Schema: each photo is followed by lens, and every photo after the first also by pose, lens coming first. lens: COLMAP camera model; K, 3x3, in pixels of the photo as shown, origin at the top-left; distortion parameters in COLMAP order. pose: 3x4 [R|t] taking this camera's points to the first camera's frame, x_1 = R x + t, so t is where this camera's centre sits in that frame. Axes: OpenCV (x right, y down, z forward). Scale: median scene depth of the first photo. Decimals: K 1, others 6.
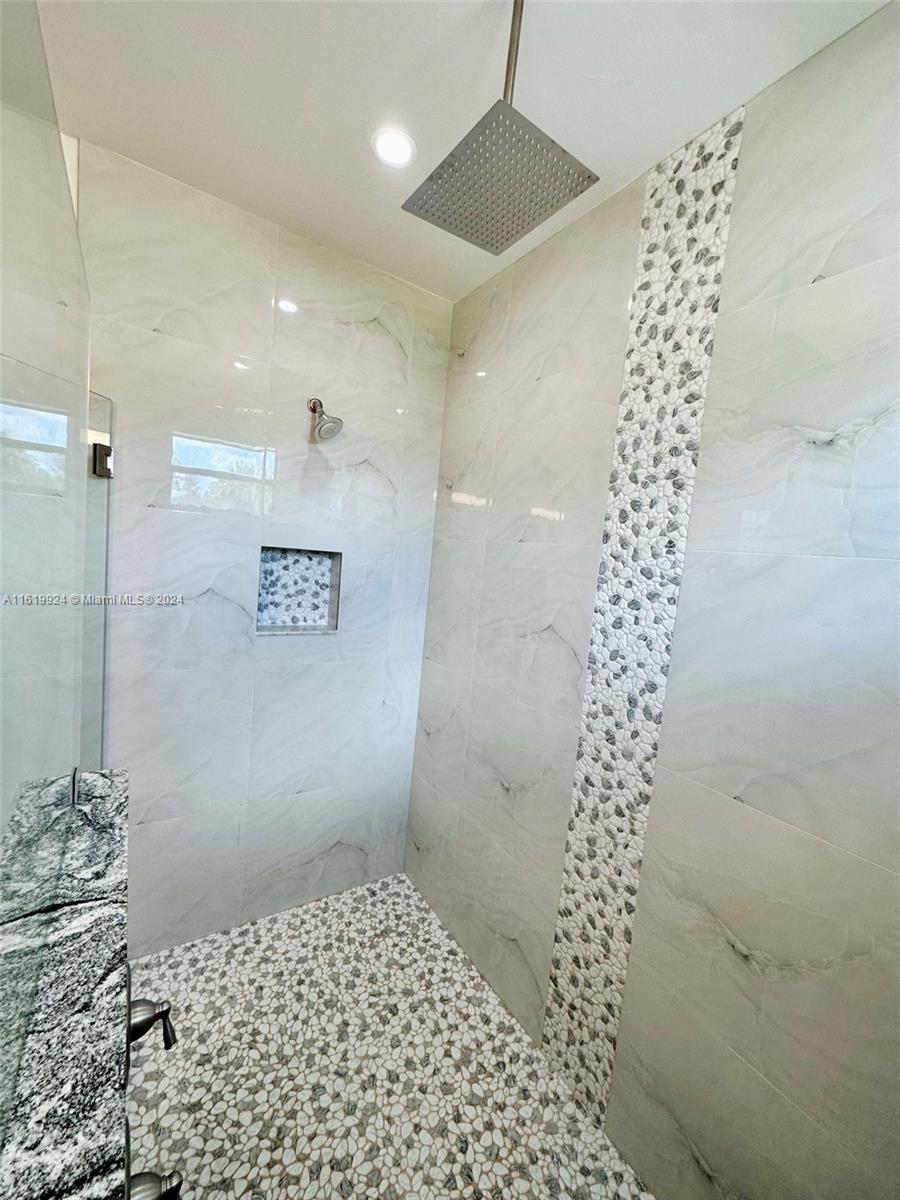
lens RADIAL K [[477.7, 0, 450.6], [0, 477.7, 601.0], [0, 0, 1]] dist [-0.003211, -0.000110]
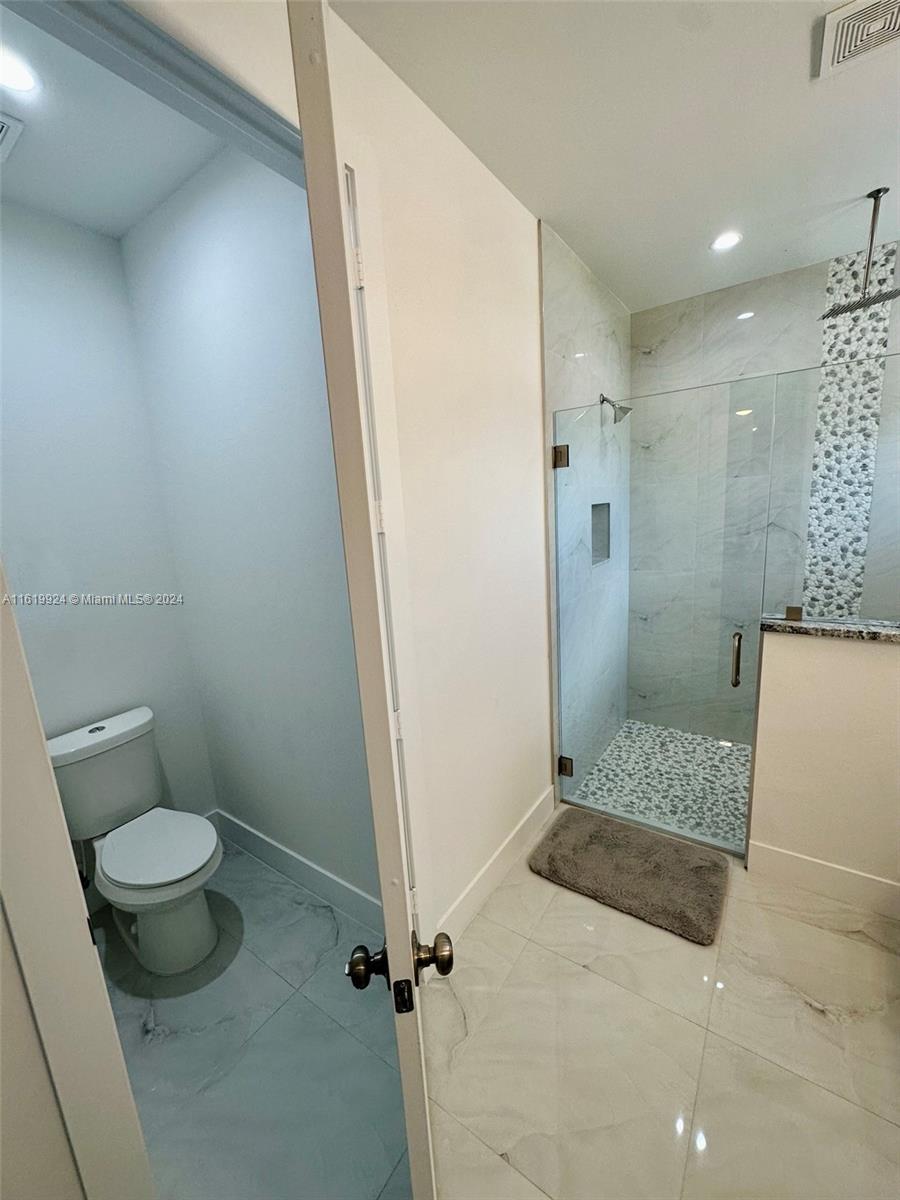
lens RADIAL K [[477.7, 0, 449.7], [0, 477.7, 601.2], [0, 0, 1]] dist [-0.003211, -0.000110]
pose [[0.917063, -0.216644, 0.334754, -1.832296], [0.181090, 0.974239, 0.134403, -0.141931], [-0.355248, -0.062635, 0.932671, -0.266506]]
